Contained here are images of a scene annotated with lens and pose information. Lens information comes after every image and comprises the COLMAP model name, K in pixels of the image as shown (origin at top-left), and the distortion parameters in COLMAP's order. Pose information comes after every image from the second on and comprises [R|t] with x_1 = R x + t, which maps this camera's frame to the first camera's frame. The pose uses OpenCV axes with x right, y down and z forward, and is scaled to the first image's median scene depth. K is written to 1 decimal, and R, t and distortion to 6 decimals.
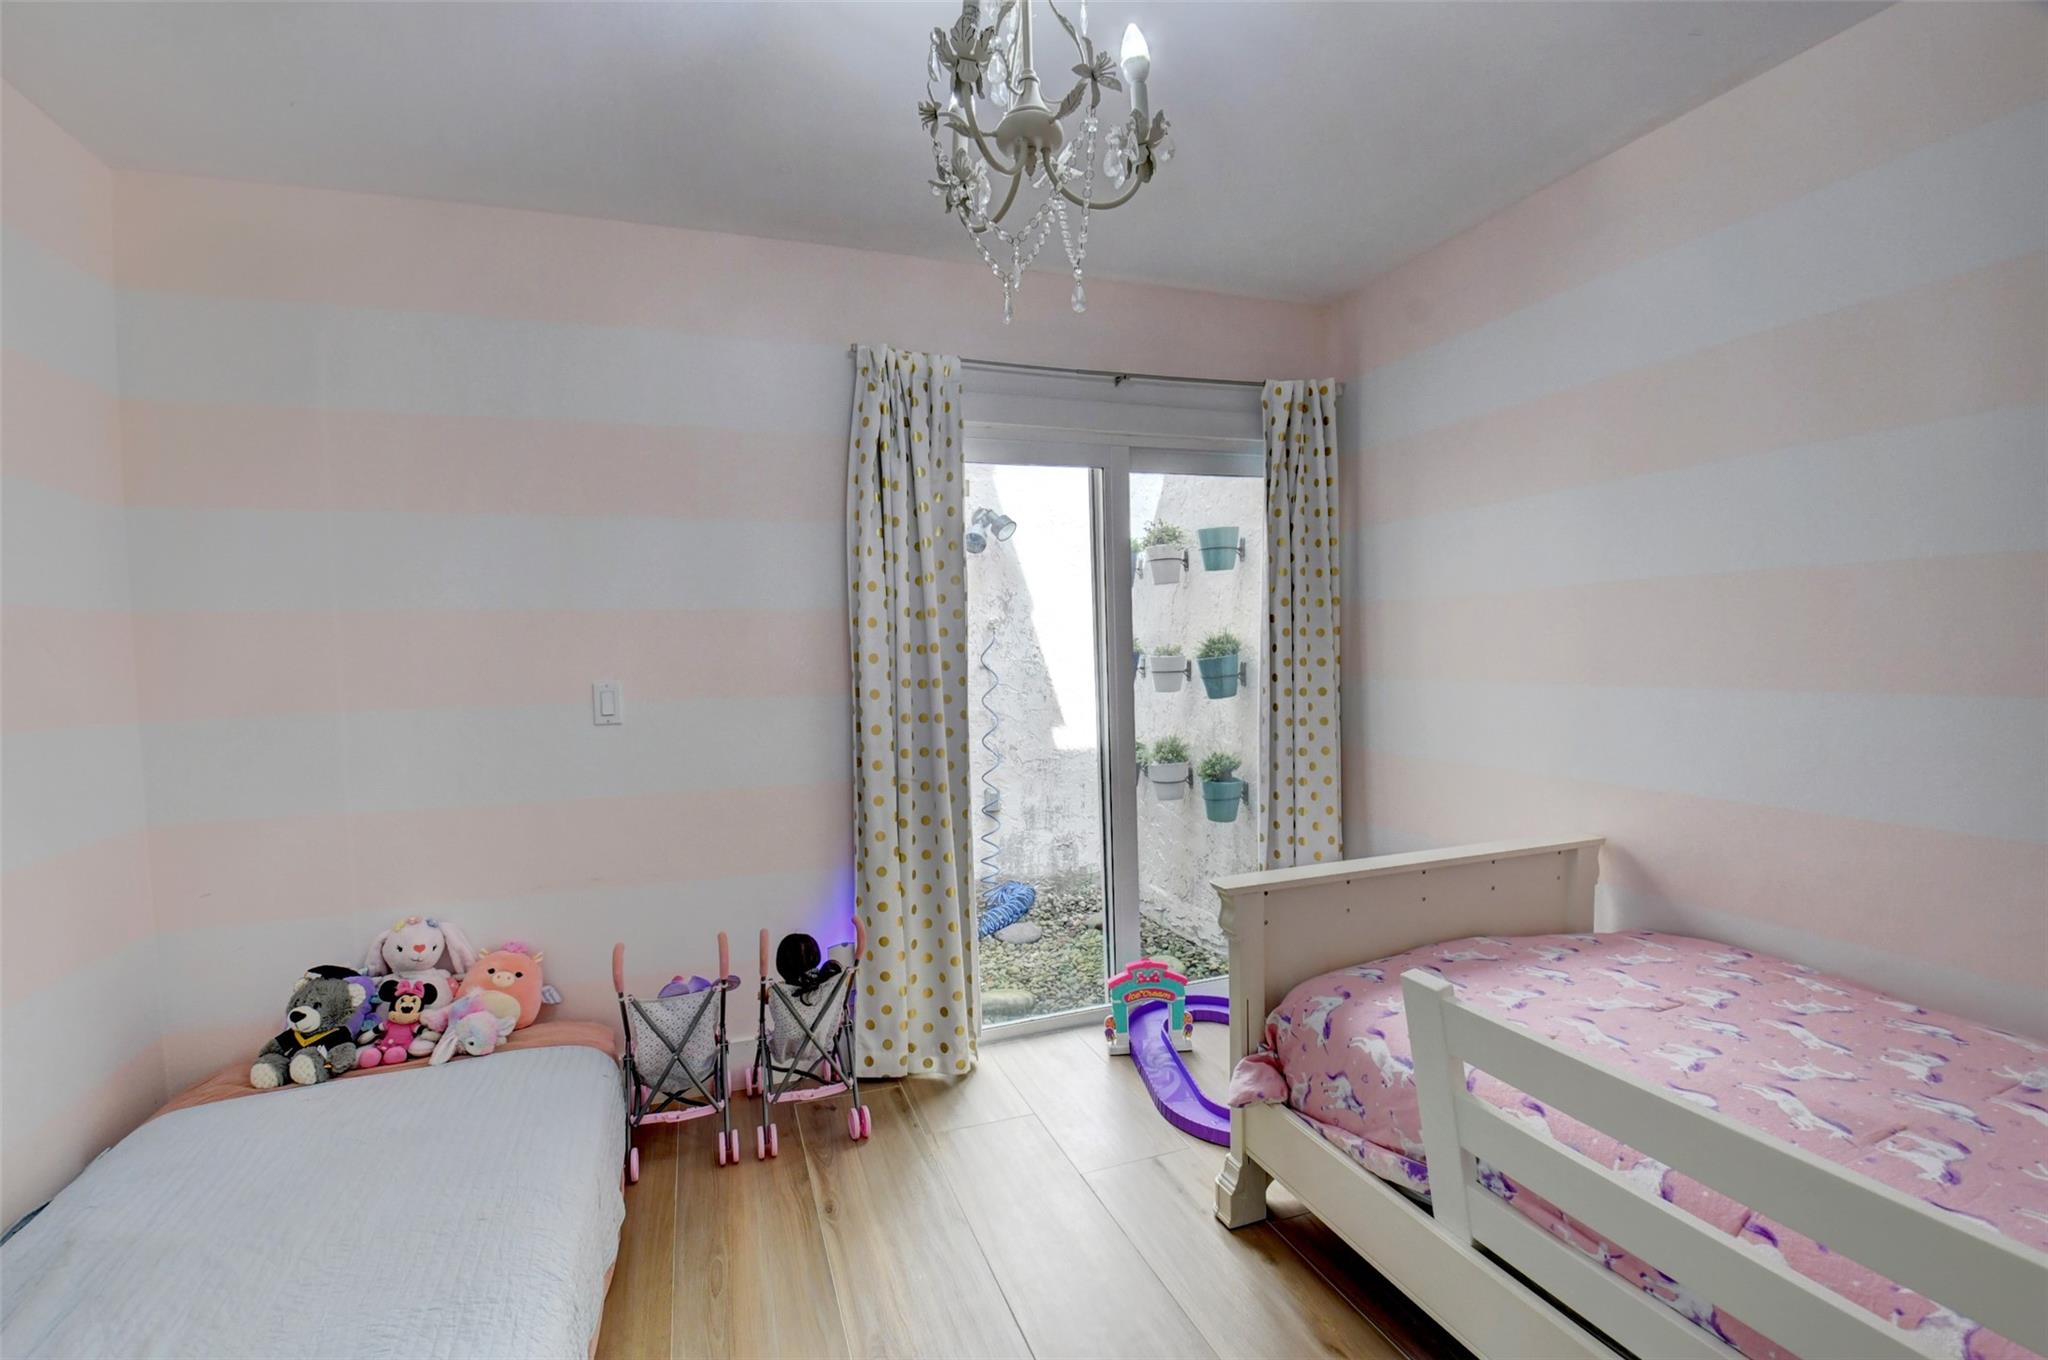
lens RADIAL K [[902.3, 0, 1024.0], [0, 902.3, 680.0], [0, 0, 1]] dist [0.021229, -0.044011]
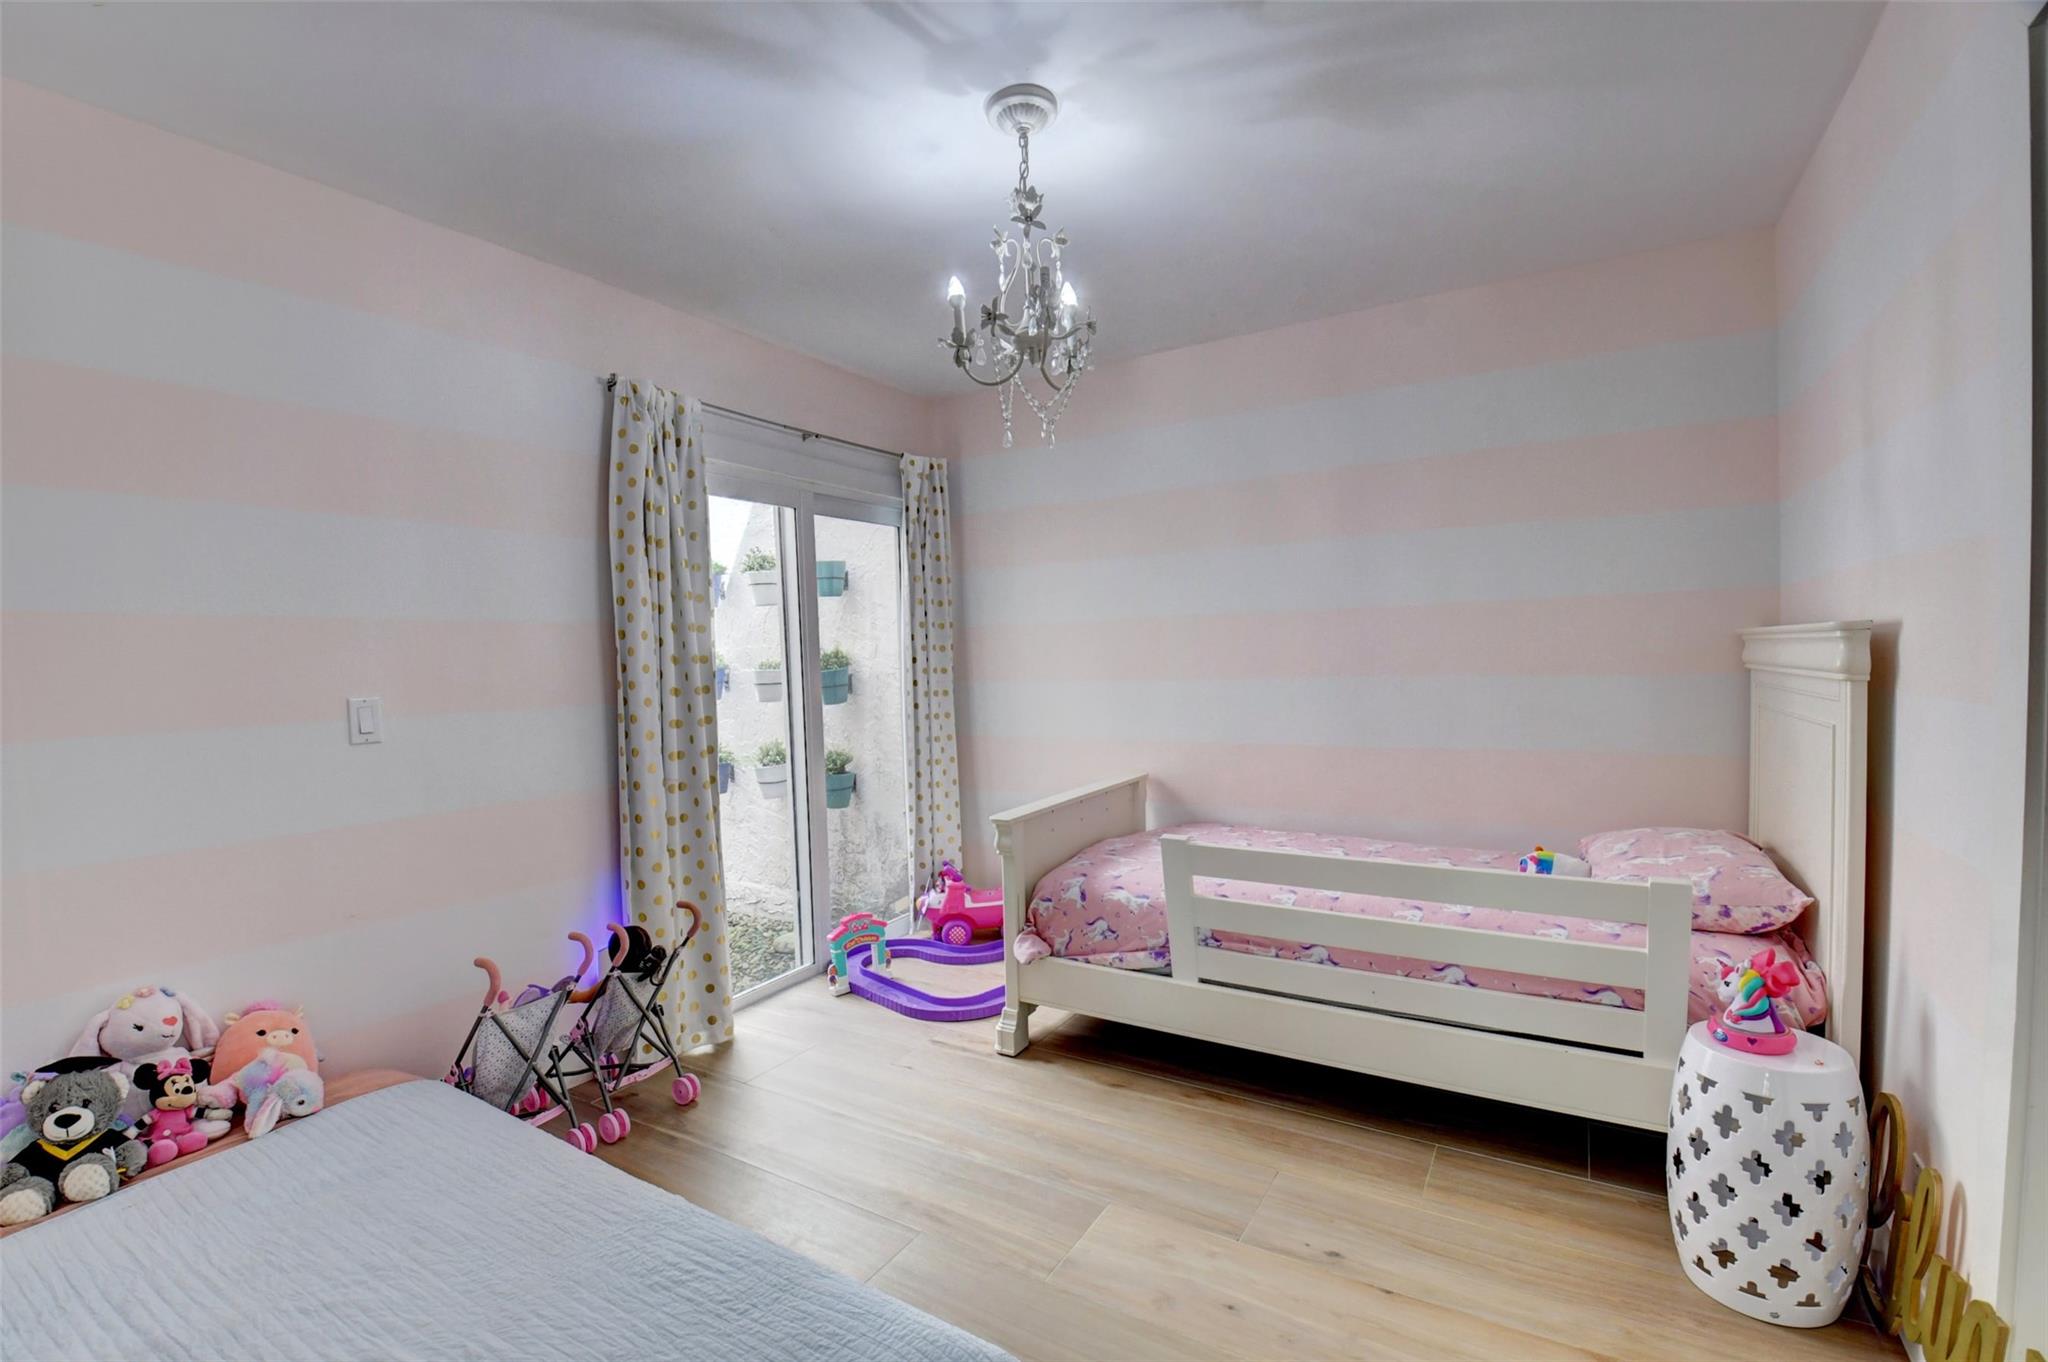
lens RADIAL K [[911.3, 0, 1025.3], [0, 911.3, 668.5], [0, 0, 1]] dist [0.000558, -0.020531]
pose [[0.772133, -0.008125, 0.635409, -0.563193], [0.031961, 0.999149, -0.026061, 0.020477], [-0.634657, 0.040431, 0.771736, -0.135747]]
